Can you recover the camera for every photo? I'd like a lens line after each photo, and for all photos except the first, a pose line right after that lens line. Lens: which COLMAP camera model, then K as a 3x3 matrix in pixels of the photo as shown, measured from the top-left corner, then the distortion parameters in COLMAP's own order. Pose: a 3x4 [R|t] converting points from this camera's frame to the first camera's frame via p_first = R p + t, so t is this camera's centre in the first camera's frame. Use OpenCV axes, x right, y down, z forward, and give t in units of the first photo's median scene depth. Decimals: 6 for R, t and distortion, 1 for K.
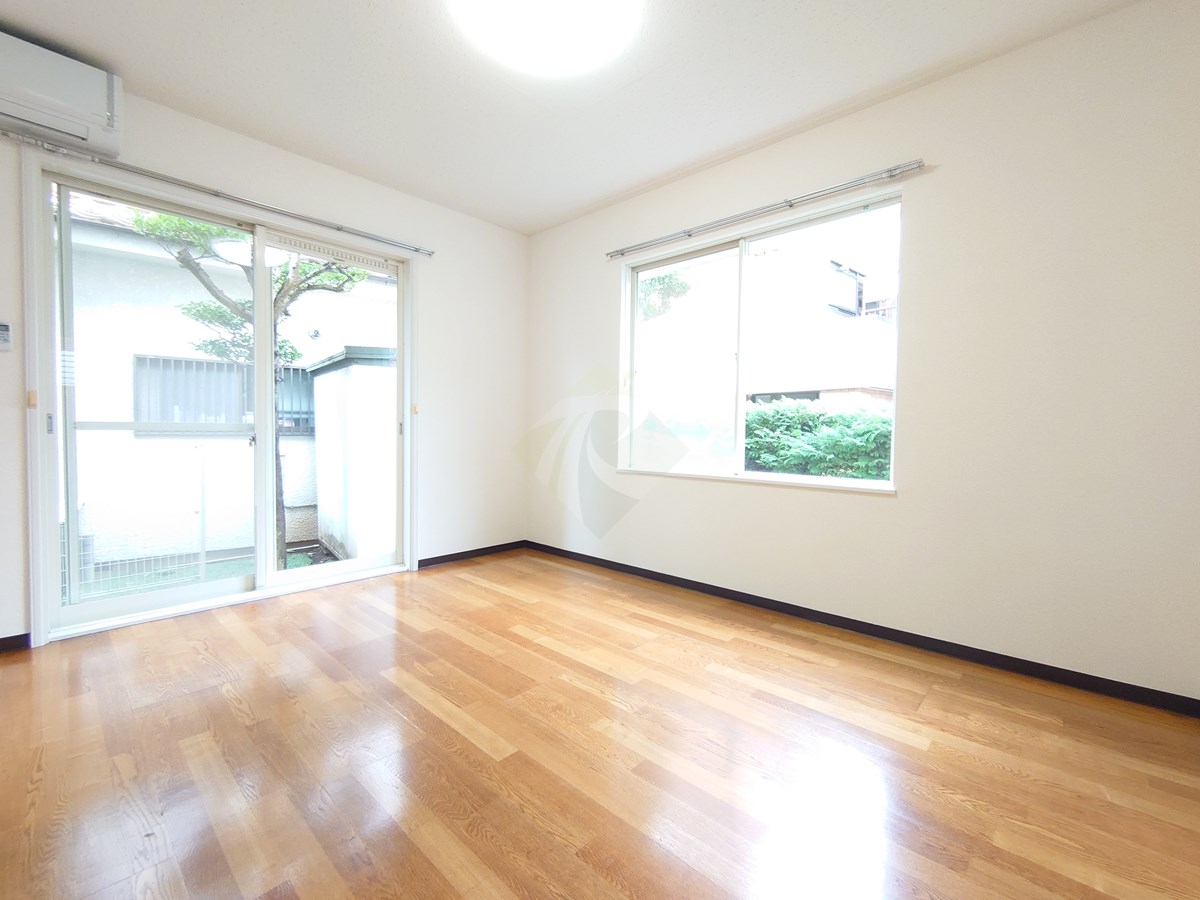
lens RADIAL K [[513.5, 0, 605.9], [0, 513.5, 442.6], [0, 0, 1]] dist [-0.000144, 0.000141]
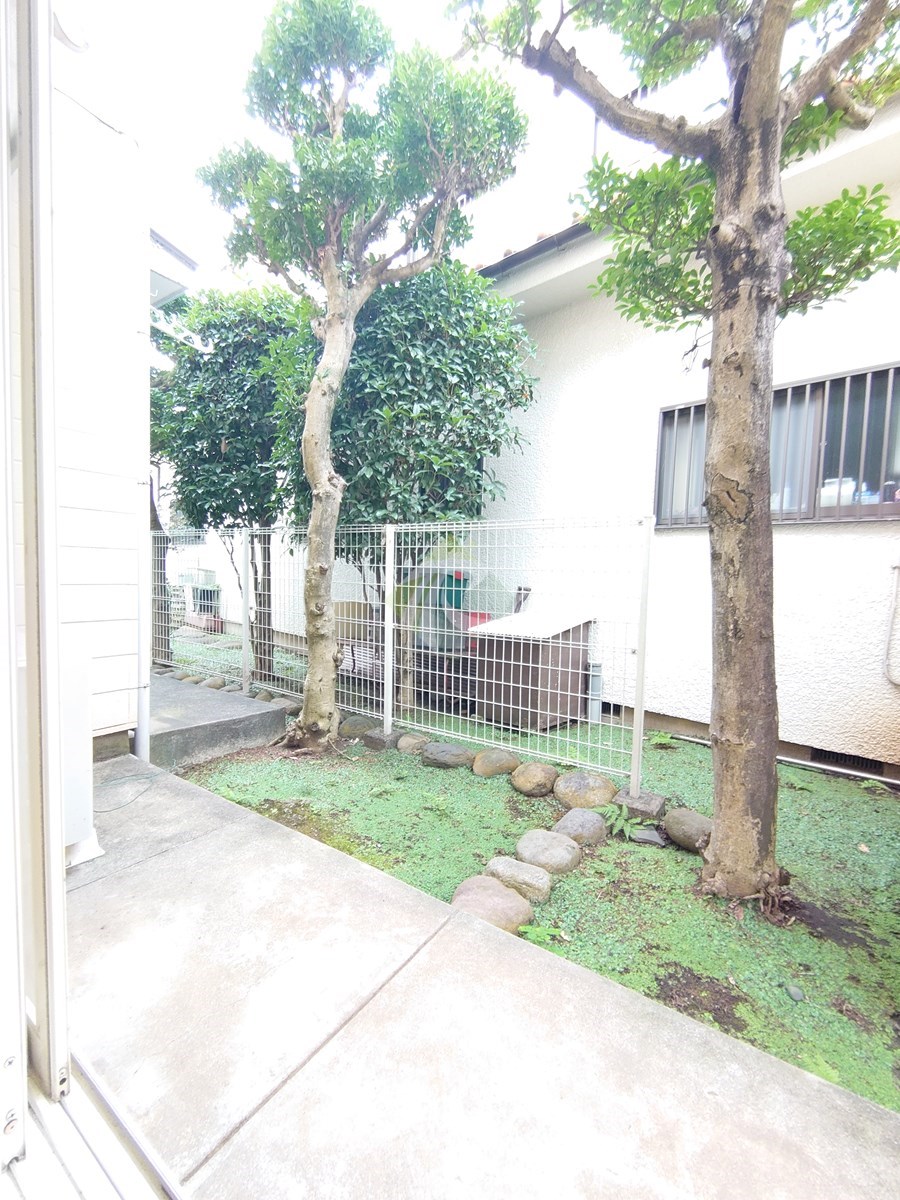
lens RADIAL K [[513.5, 0, 449.9], [0, 513.5, 592.2], [0, 0, 1]] dist [-0.000144, 0.000141]
pose [[0.132046, 0.049969, -0.989983, -0.486595], [-0.057393, 0.997439, 0.042690, 0.093400], [0.989581, 0.051181, 0.134576, 1.124567]]
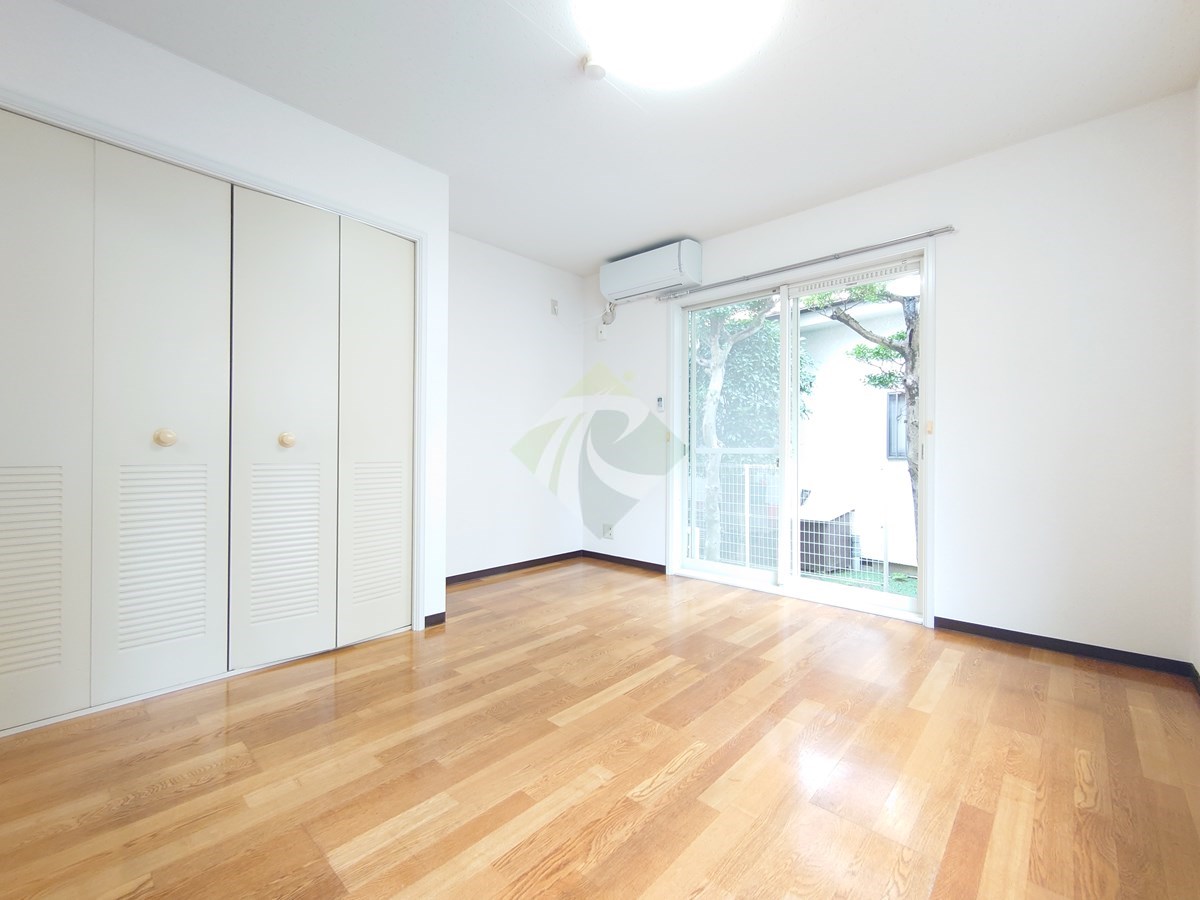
lens RADIAL K [[513.5, 0, 600.3], [0, 513.5, 451.3], [0, 0, 1]] dist [-0.000144, 0.000141]
pose [[0.001980, -0.008202, -0.999964, 0.513339], [-0.028357, 0.999564, -0.008254, -0.008270], [0.999596, 0.028373, 0.001746, 0.553153]]
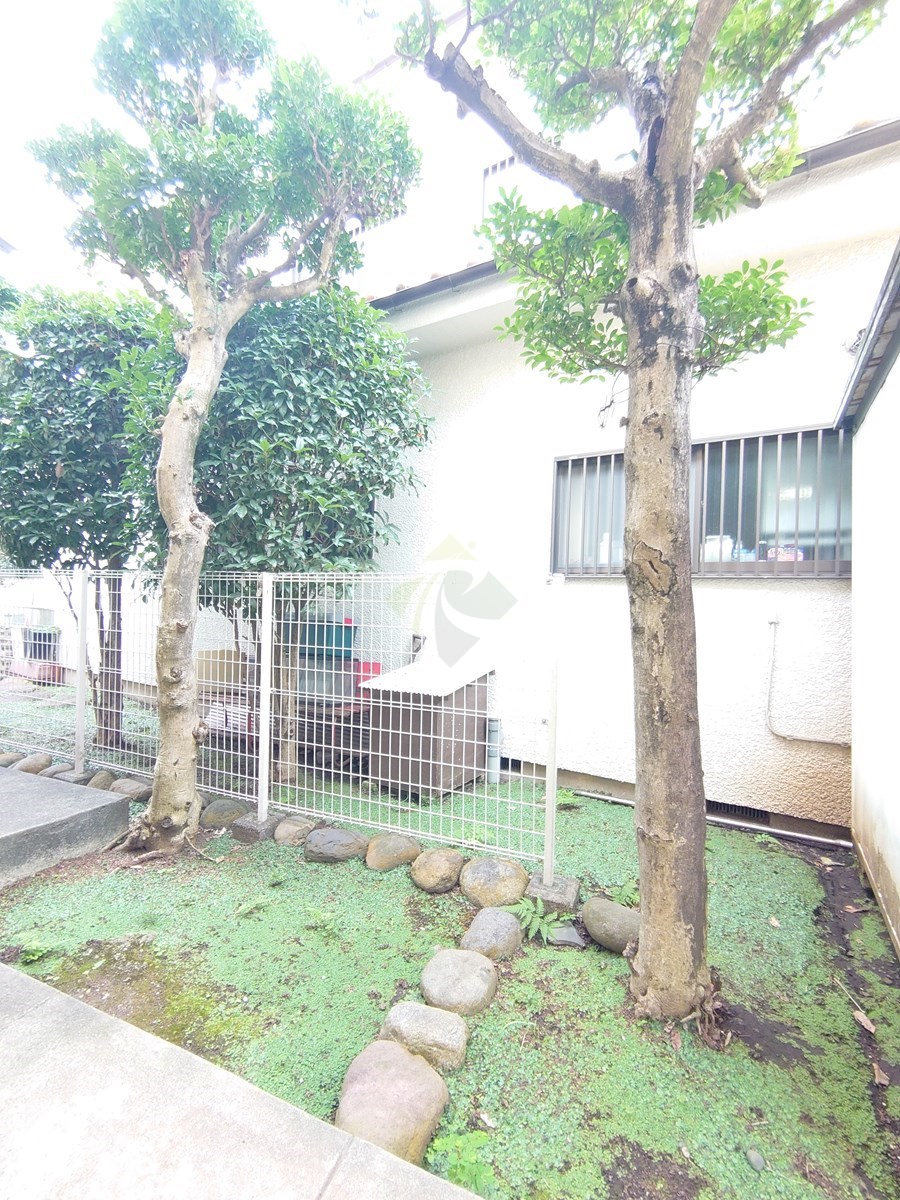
lens RADIAL K [[513.5, 0, 451.6], [0, 513.5, 596.8], [0, 0, 1]] dist [-0.000144, 0.000141]
pose [[0.344578, 0.000109, -0.938758, -0.584020], [-0.055099, 0.998278, -0.020108, 0.050888], [0.937139, 0.058654, 0.343991, 1.132827]]
